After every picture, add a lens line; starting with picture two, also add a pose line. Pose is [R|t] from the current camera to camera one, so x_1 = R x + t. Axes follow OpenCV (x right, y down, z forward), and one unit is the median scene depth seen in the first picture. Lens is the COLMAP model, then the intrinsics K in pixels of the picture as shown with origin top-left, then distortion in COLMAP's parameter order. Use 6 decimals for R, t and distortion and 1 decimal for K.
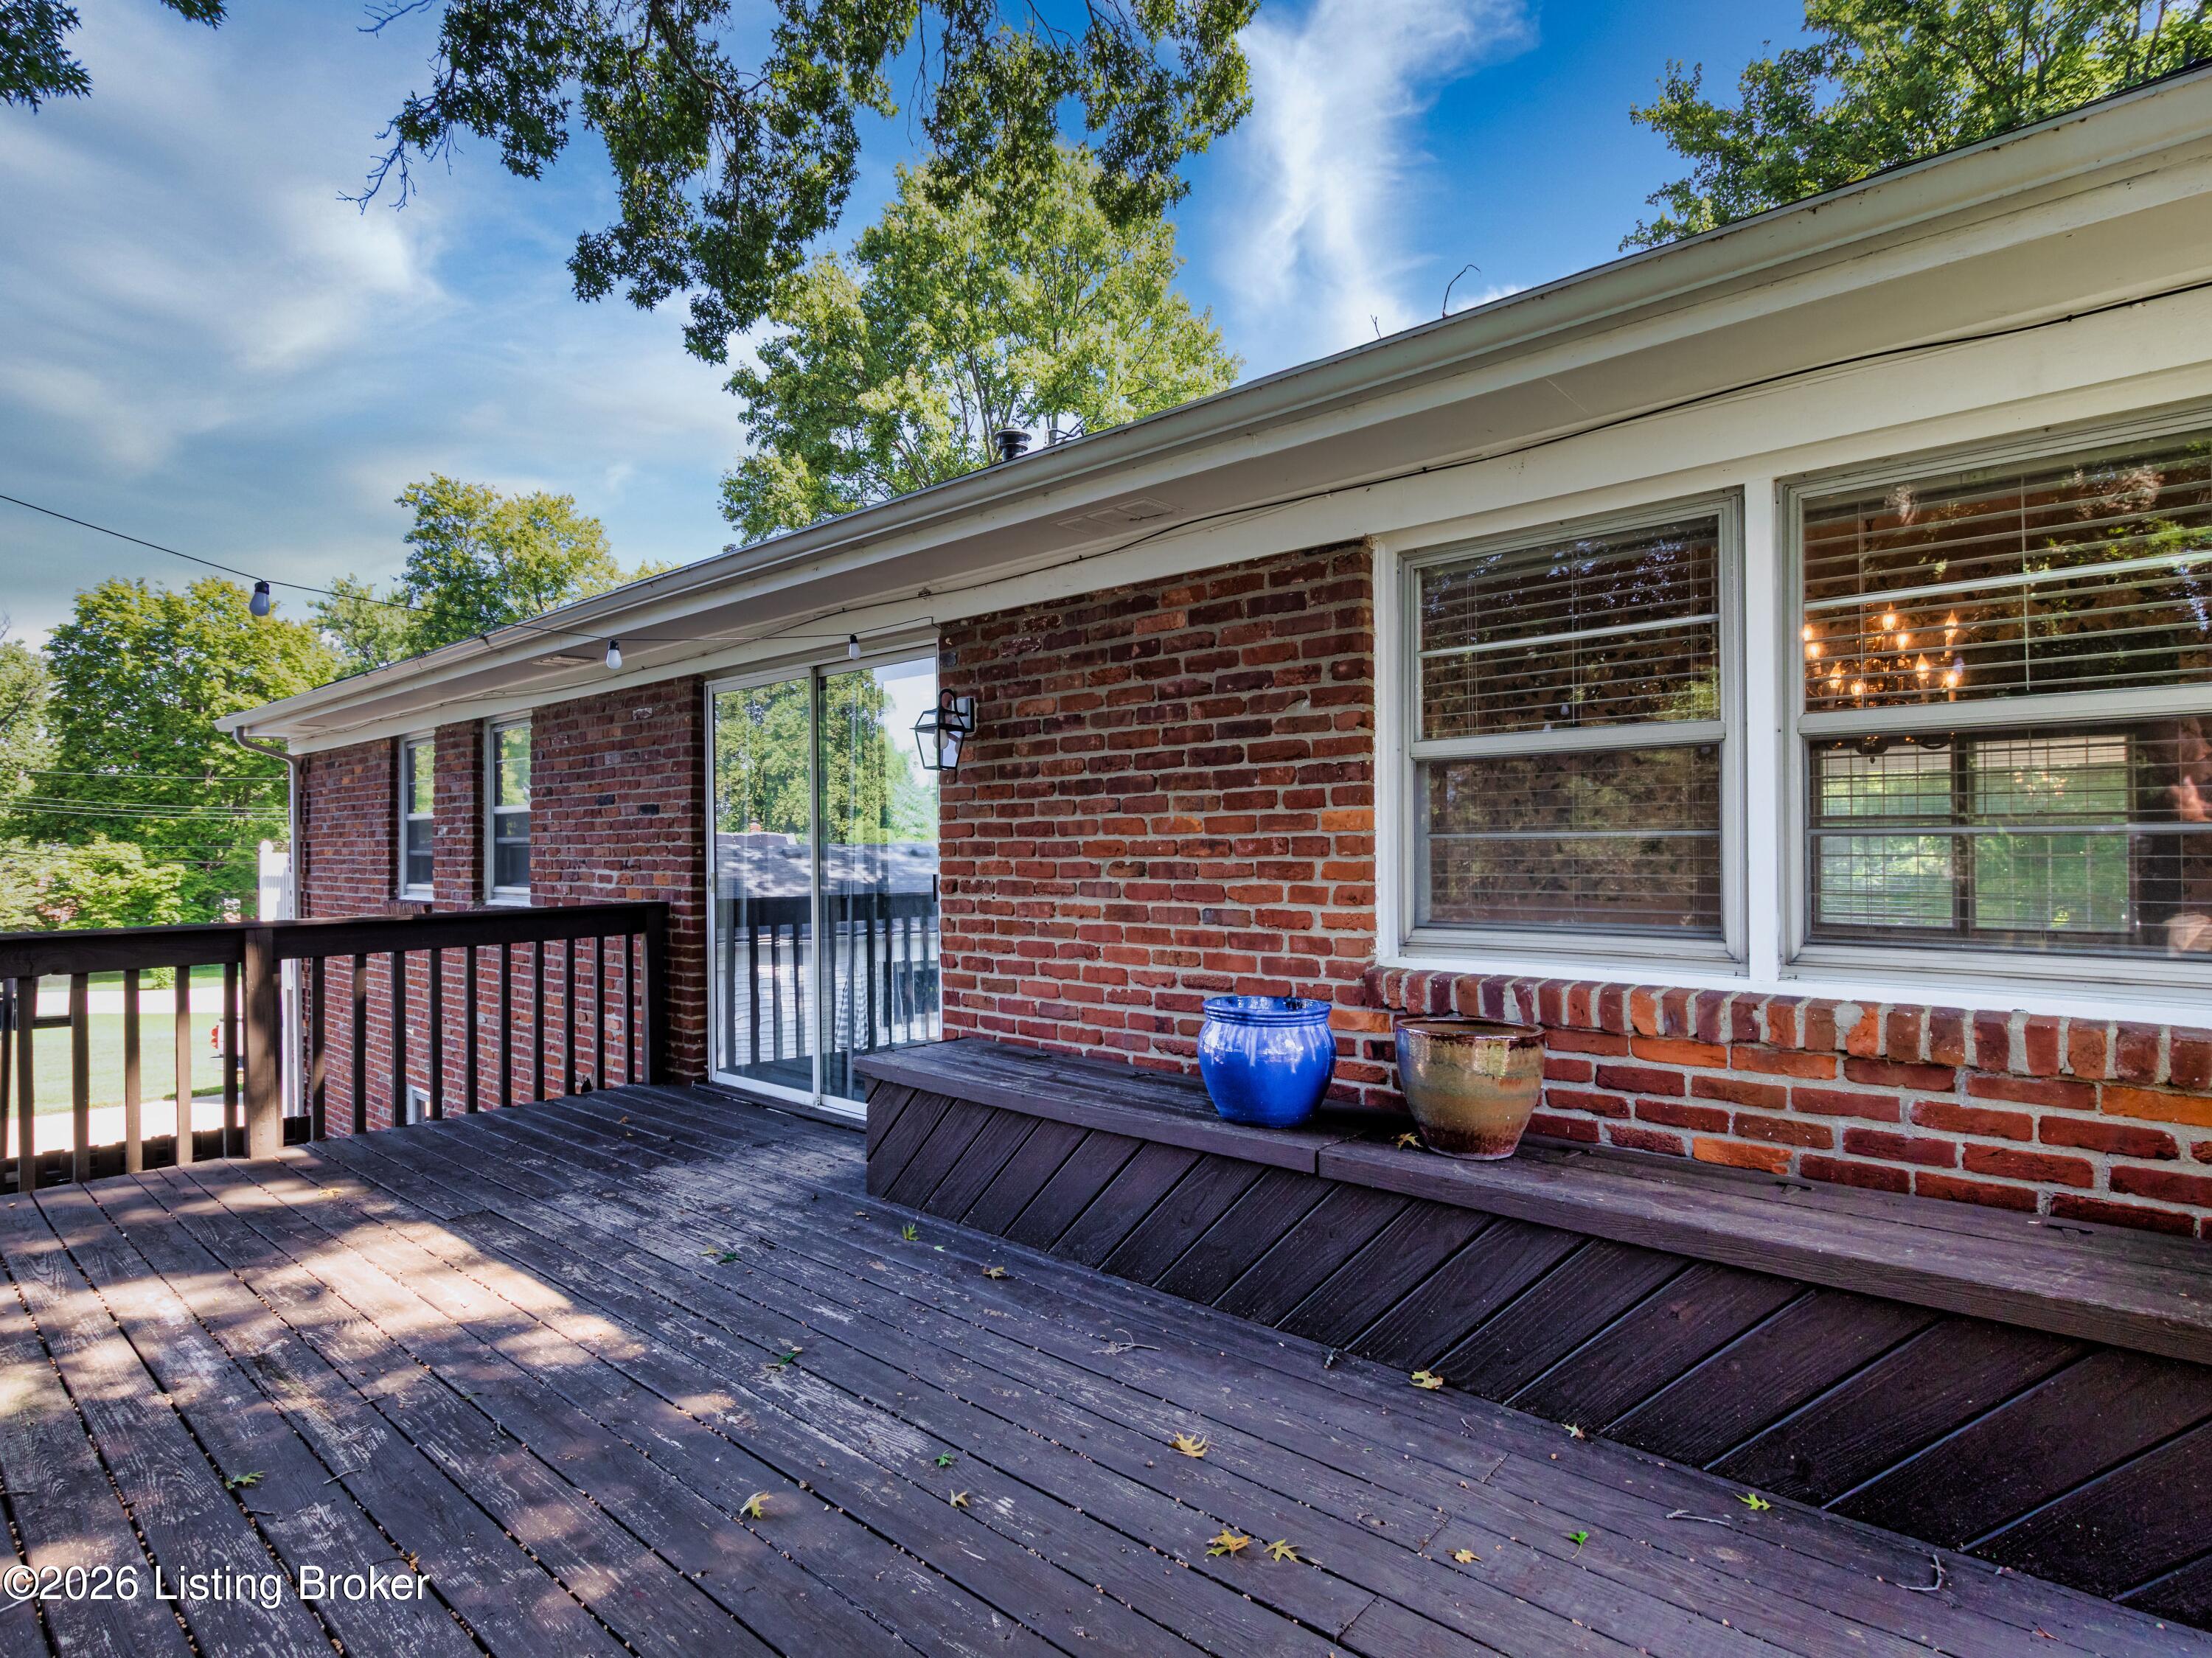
lens RADIAL K [[1105.1, 0, 1106.0], [0, 1105.1, 829.0], [0, 0, 1]] dist [-0.000327, -0.000240]
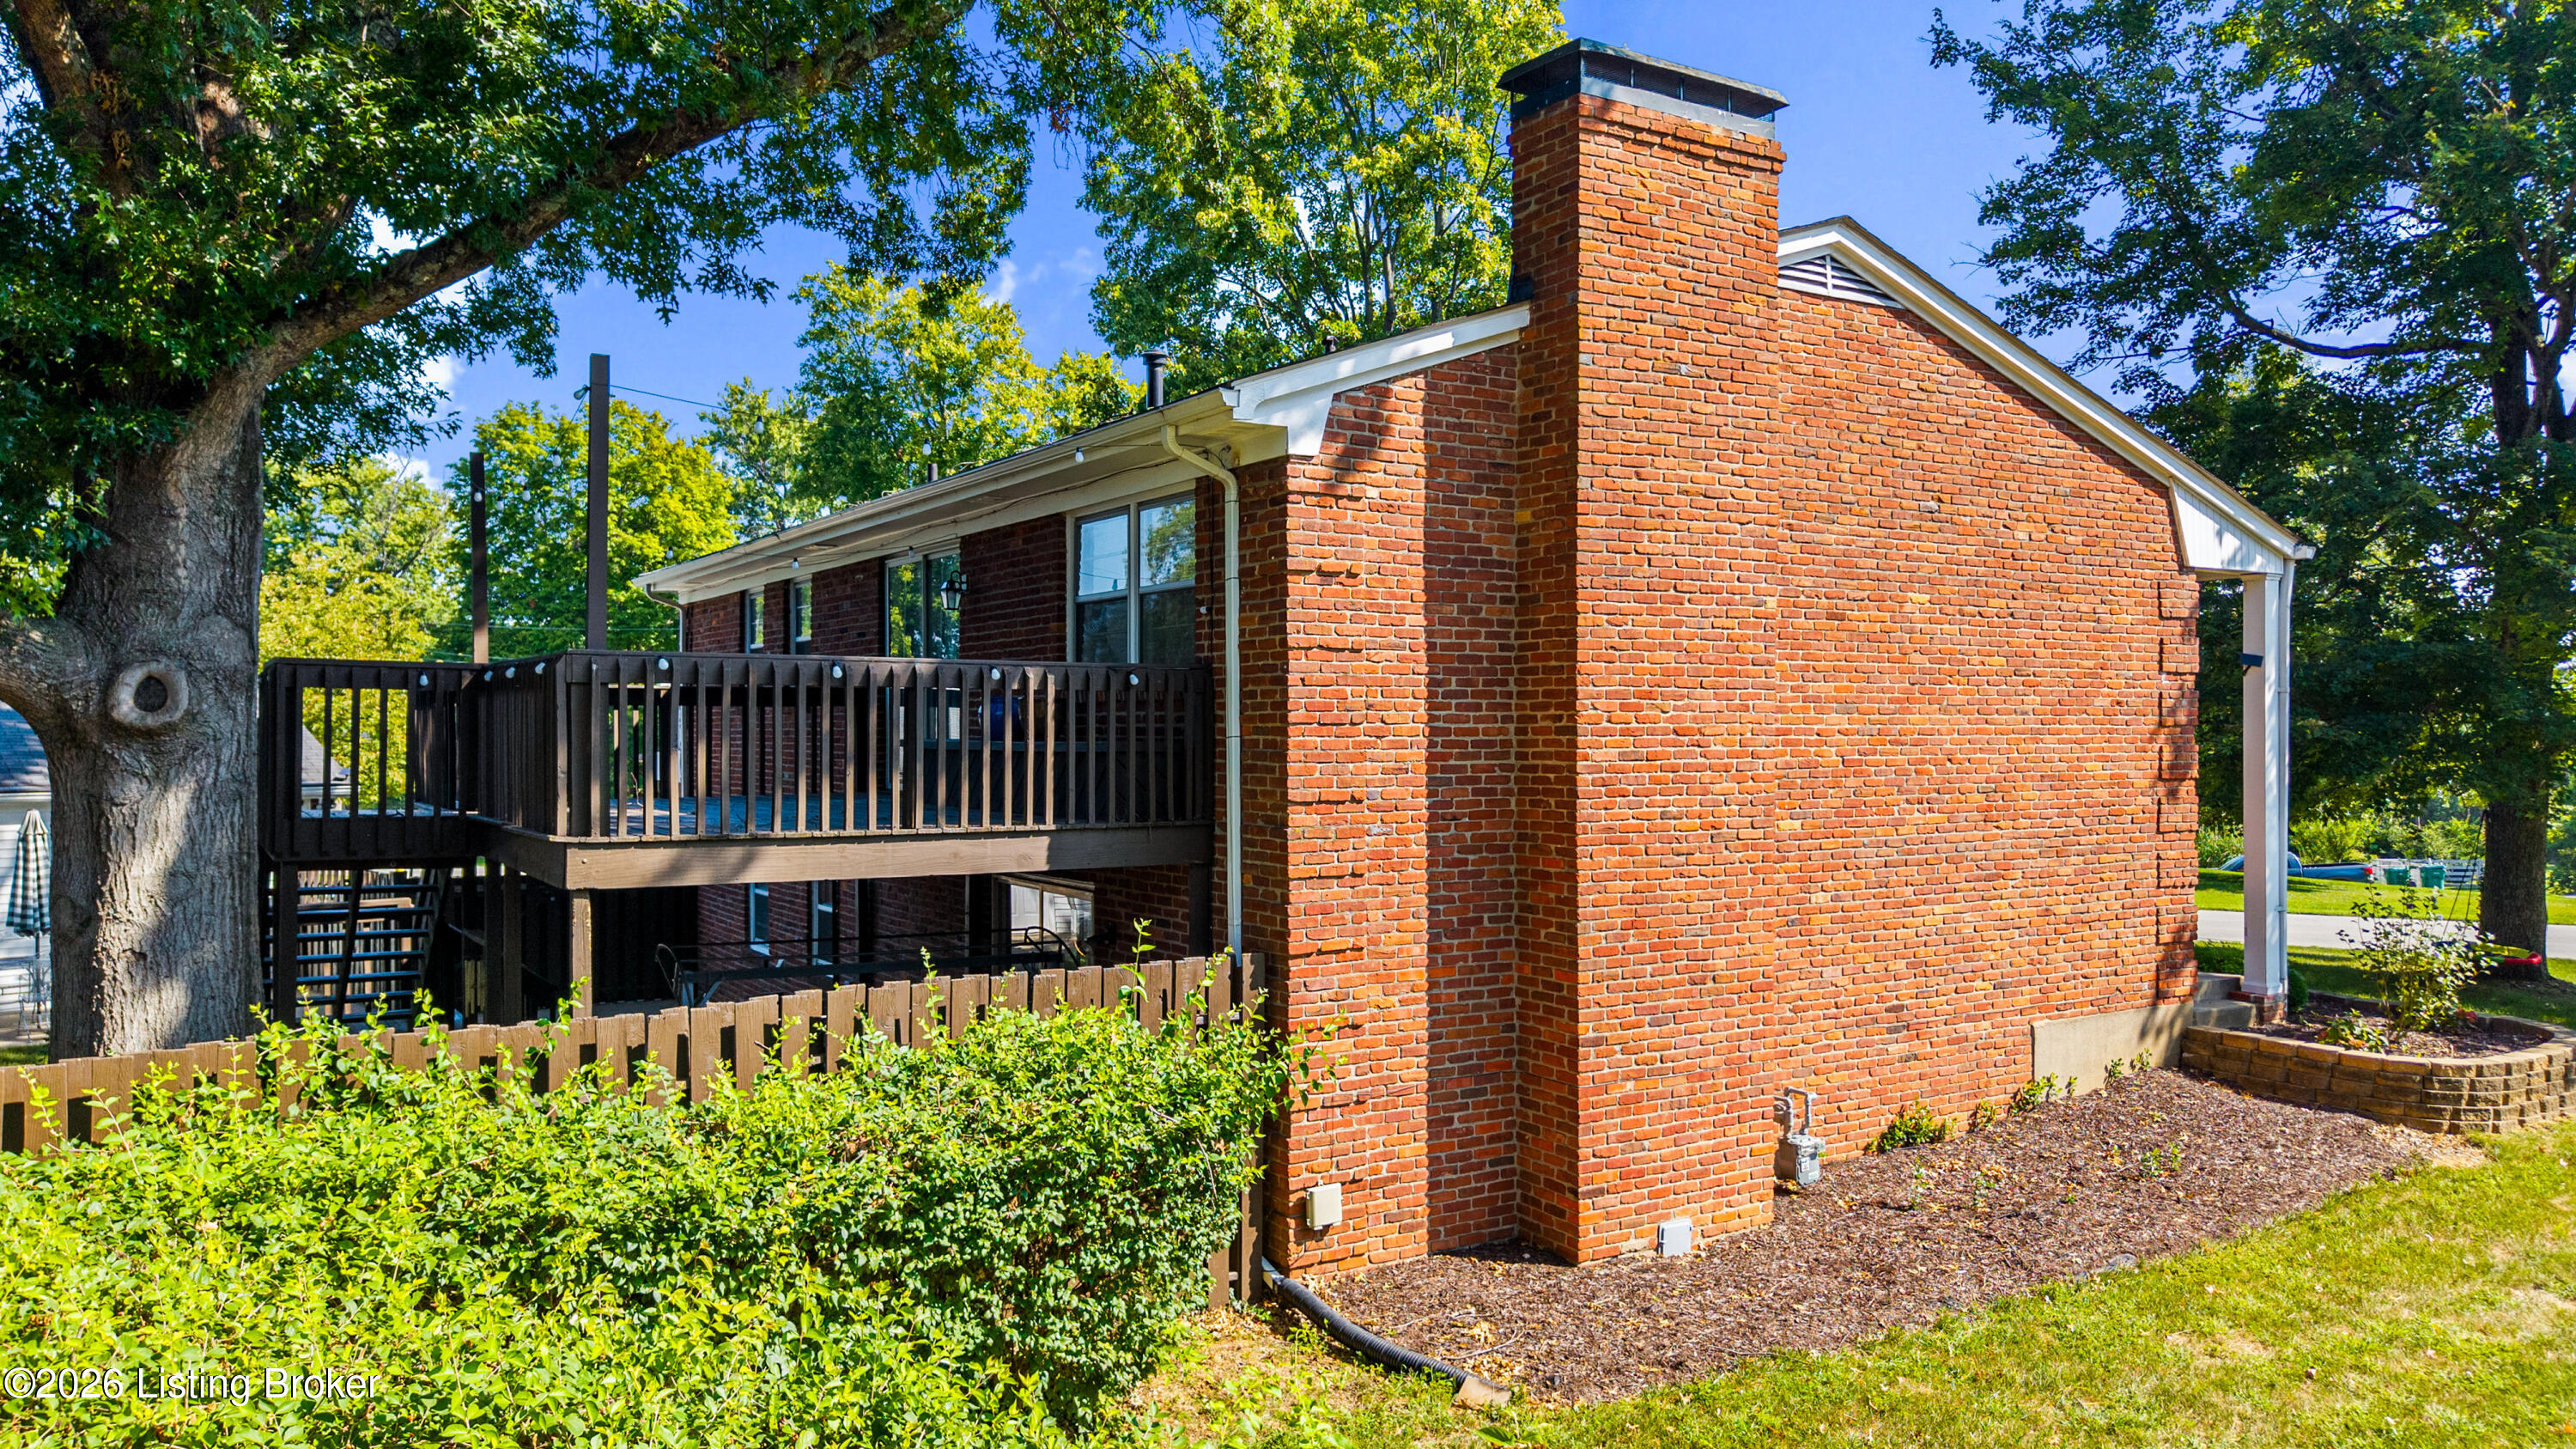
lens RADIAL K [[1775.8, 0, 1288.0], [0, 1775.8, 724.5], [0, 0, 1]] dist [0.011946, 0.001386]
pose [[0.953286, 0.009706, -0.301912, 0.126688], [-0.007095, 0.999927, 0.009743, 0.010847], [0.301985, -0.007146, 0.953286, -0.171362]]
